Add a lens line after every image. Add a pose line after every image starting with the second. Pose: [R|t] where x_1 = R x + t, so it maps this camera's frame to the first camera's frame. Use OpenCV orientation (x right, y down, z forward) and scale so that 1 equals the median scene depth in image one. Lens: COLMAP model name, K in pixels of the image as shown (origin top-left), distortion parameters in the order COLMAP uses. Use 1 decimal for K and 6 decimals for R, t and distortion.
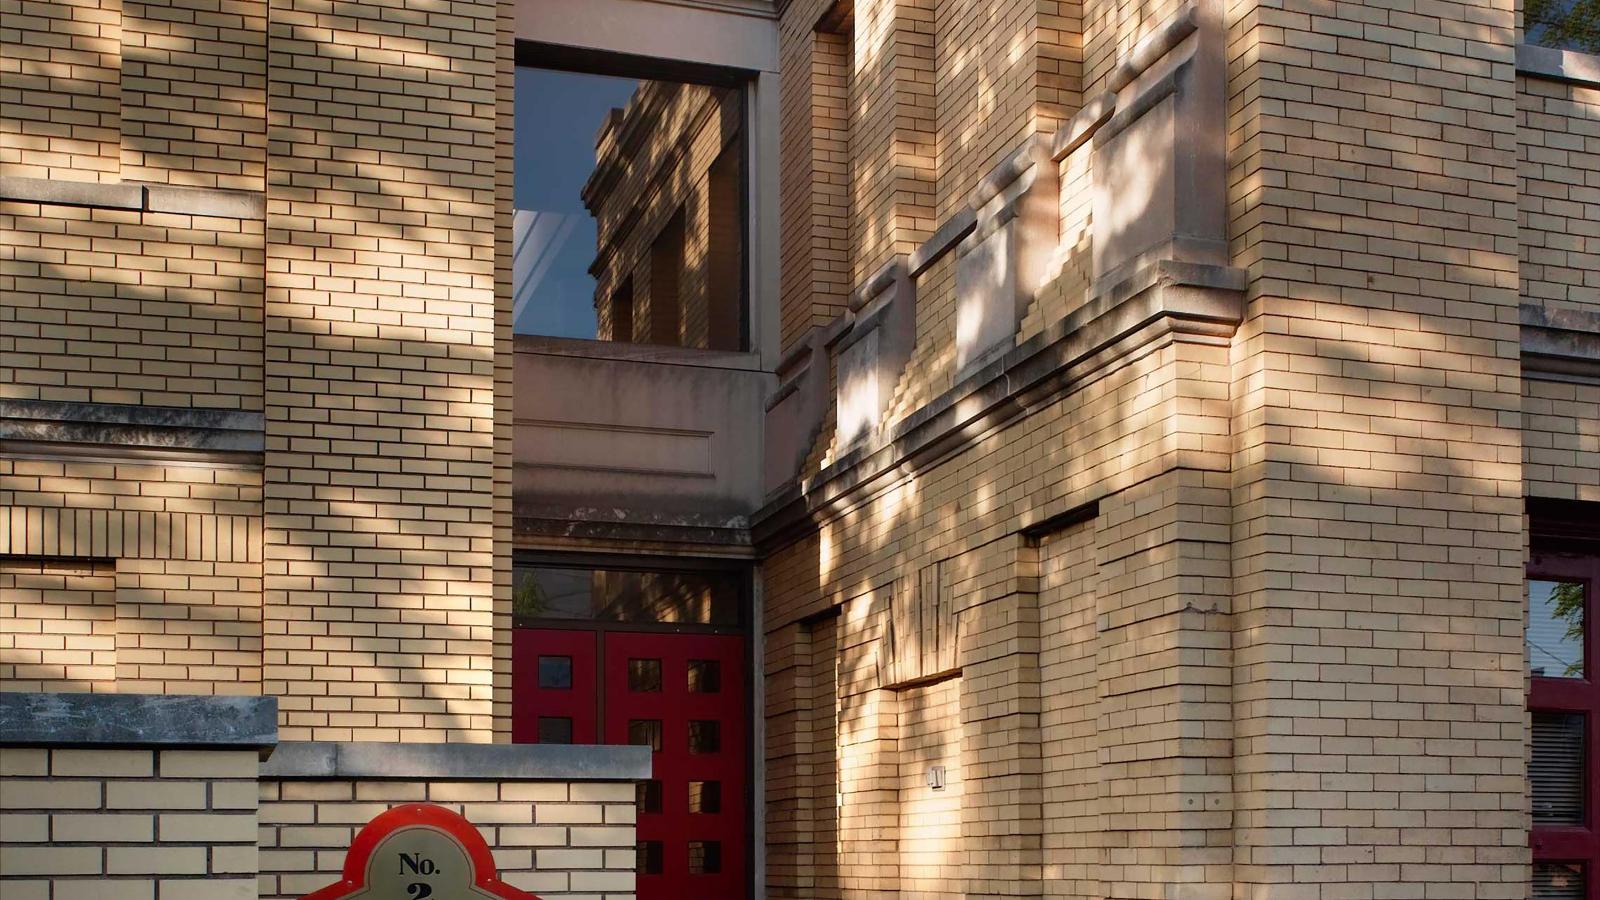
lens RADIAL K [[2685.8, 0, 800.0], [0, 2685.8, 450.0], [0, 0, 1]] dist [0.014824, 0.038082]
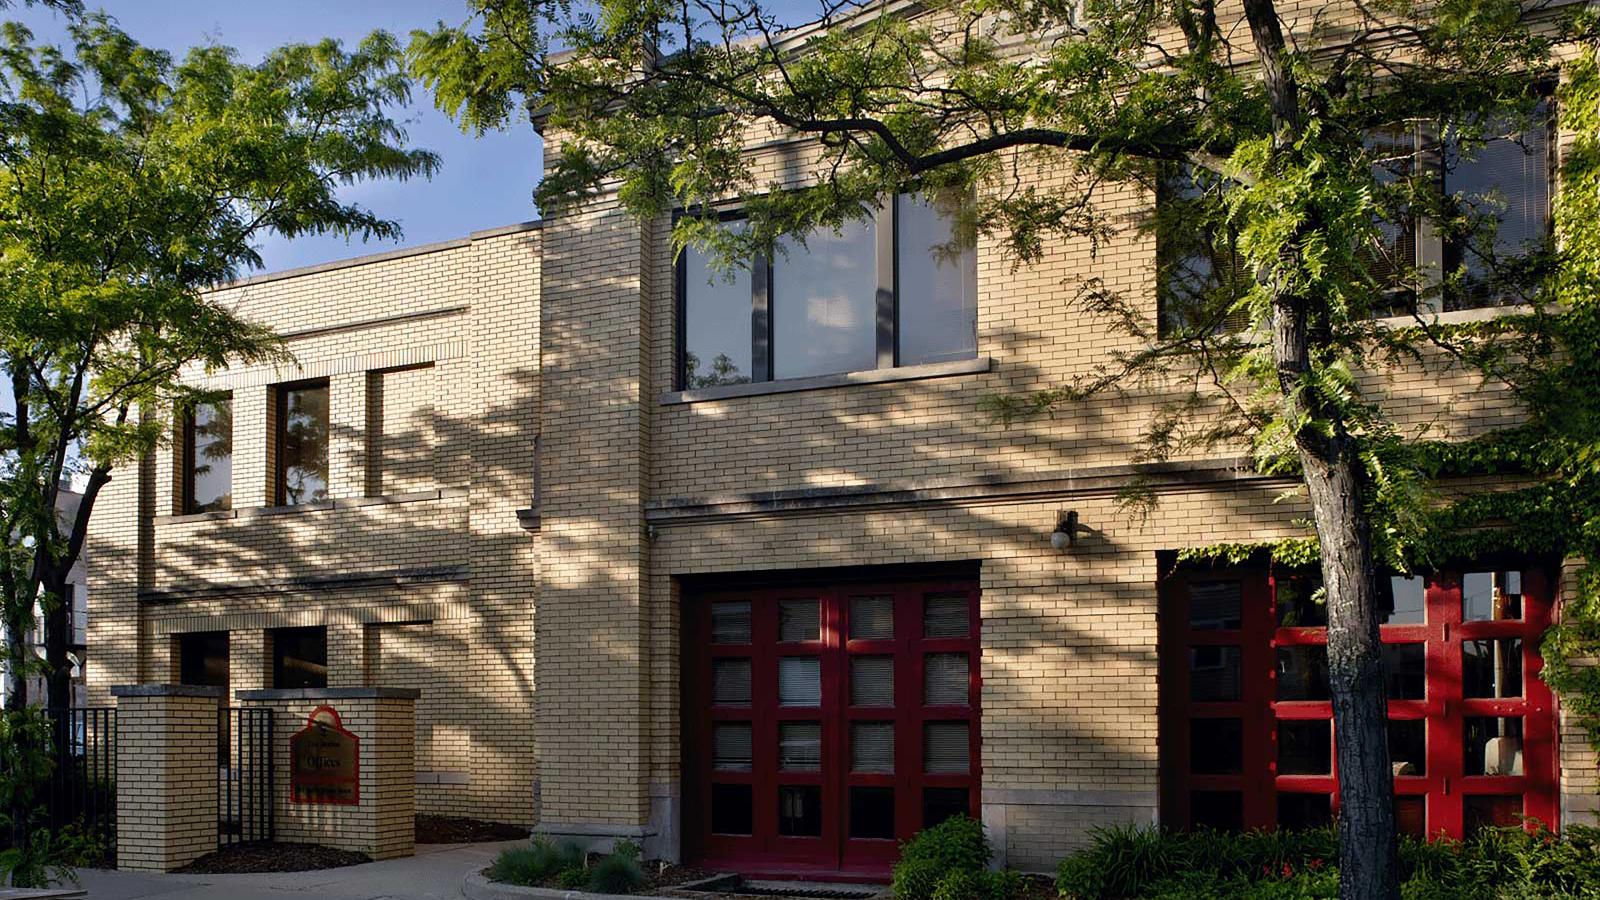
lens RADIAL K [[2685.8, 0, 800.0], [0, 2685.8, 450.0], [0, 0, 1]] dist [0.014824, 0.038082]
pose [[0.590218, -0.087102, -0.802531, 2.341144], [0.125653, 0.991957, -0.015251, -0.048838], [0.797404, -0.091839, 0.596416, -0.409709]]
